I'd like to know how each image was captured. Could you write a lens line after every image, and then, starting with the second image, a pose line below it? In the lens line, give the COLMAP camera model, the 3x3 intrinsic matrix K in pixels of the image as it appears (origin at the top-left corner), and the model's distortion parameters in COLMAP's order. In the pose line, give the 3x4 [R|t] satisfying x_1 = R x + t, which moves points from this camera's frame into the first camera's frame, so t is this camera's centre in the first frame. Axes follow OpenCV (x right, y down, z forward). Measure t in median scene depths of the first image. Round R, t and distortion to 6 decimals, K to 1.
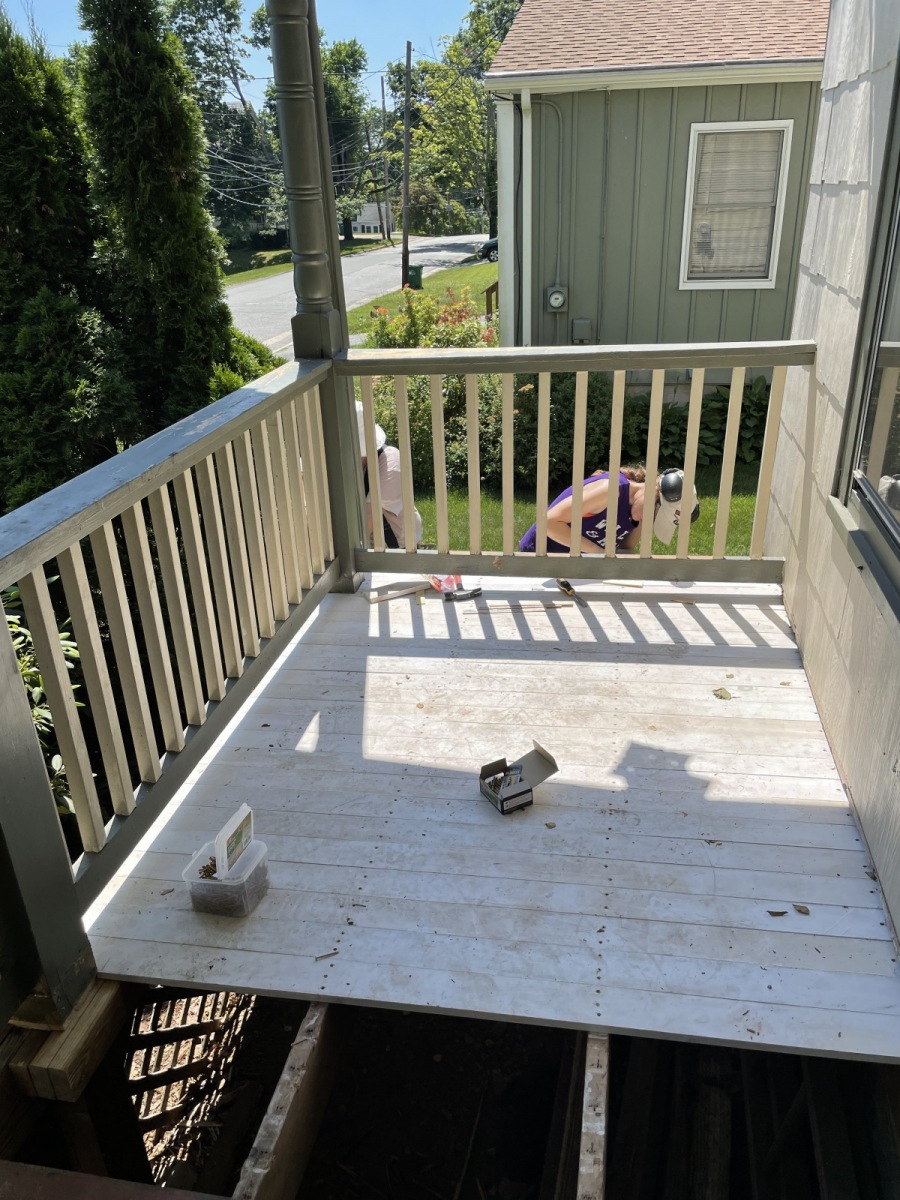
lens RADIAL K [[910.6, 0, 463.0], [0, 910.6, 600.5], [0, 0, 1]] dist [0.047562, -0.068483]
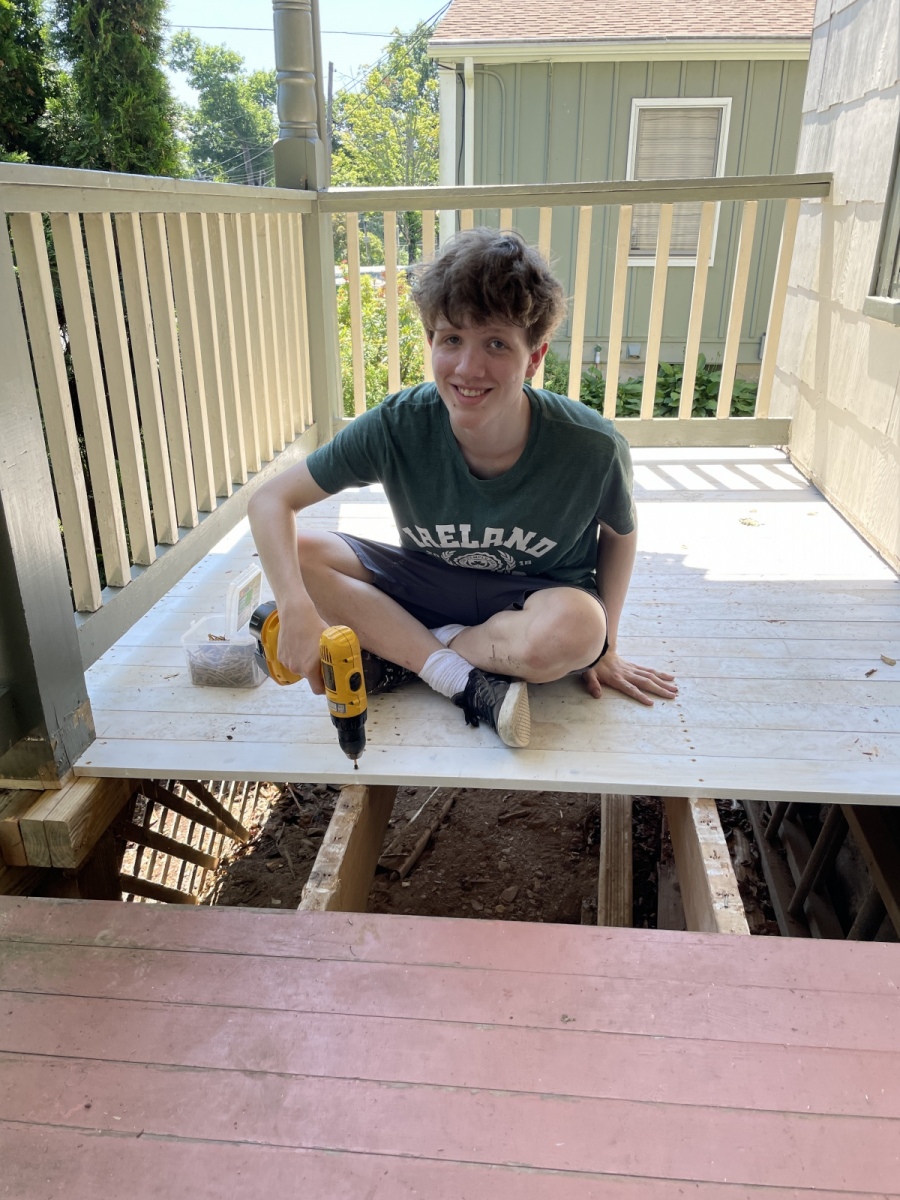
lens RADIAL K [[910.6, 0, 447.2], [0, 910.6, 606.5], [0, 0, 1]] dist [0.047562, -0.068483]
pose [[0.997102, -0.000541, 0.076073, -0.066908], [0.003060, 0.999451, -0.032990, 0.150811], [-0.076014, 0.033127, 0.996556, 0.061307]]
